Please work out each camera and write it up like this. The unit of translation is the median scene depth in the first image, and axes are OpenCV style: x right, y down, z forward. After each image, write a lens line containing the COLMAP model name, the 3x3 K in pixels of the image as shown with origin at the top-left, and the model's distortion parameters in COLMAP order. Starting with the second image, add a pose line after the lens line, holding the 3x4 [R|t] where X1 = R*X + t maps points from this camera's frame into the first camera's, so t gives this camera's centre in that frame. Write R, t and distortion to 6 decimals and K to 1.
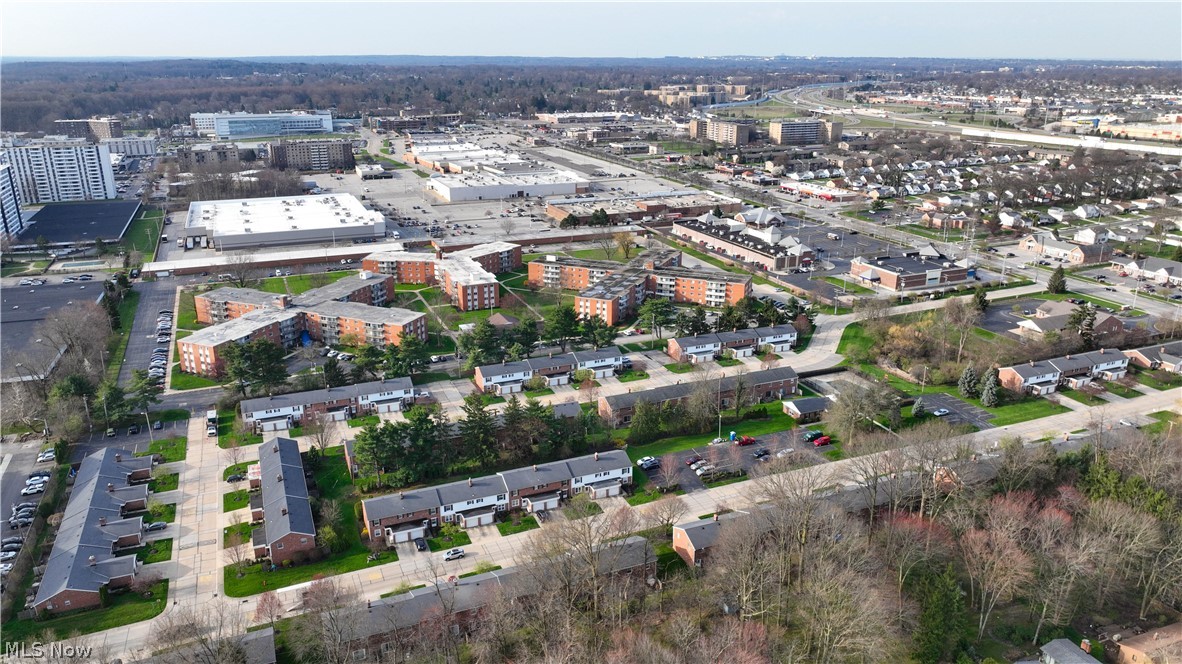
lens RADIAL K [[841.6, 0, 591.0], [0, 841.6, 332.0], [0, 0, 1]] dist [0.007514, 0.002414]
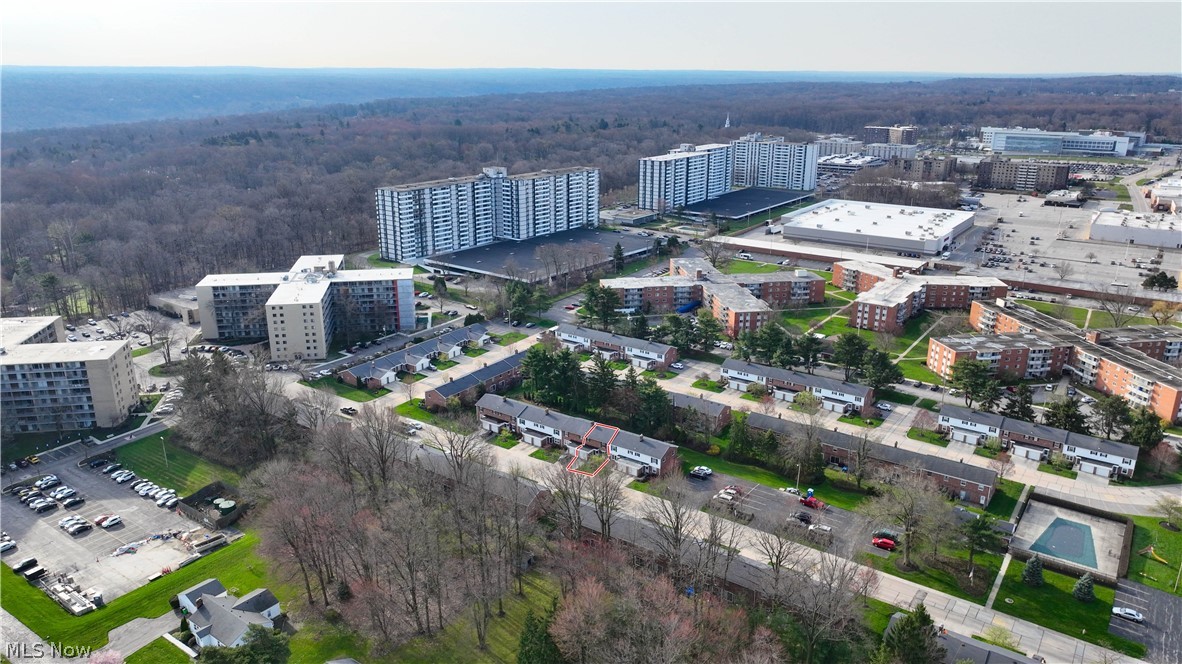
lens RADIAL K [[820.5, 0, 591.0], [0, 820.5, 332.0], [0, 0, 1]] dist [0.010665, 0.001756]
pose [[0.532267, 0.259958, -0.805676, 0.549580], [-0.268587, 0.954375, 0.130496, -0.072591], [0.802841, 0.146935, 0.577804, 0.216166]]
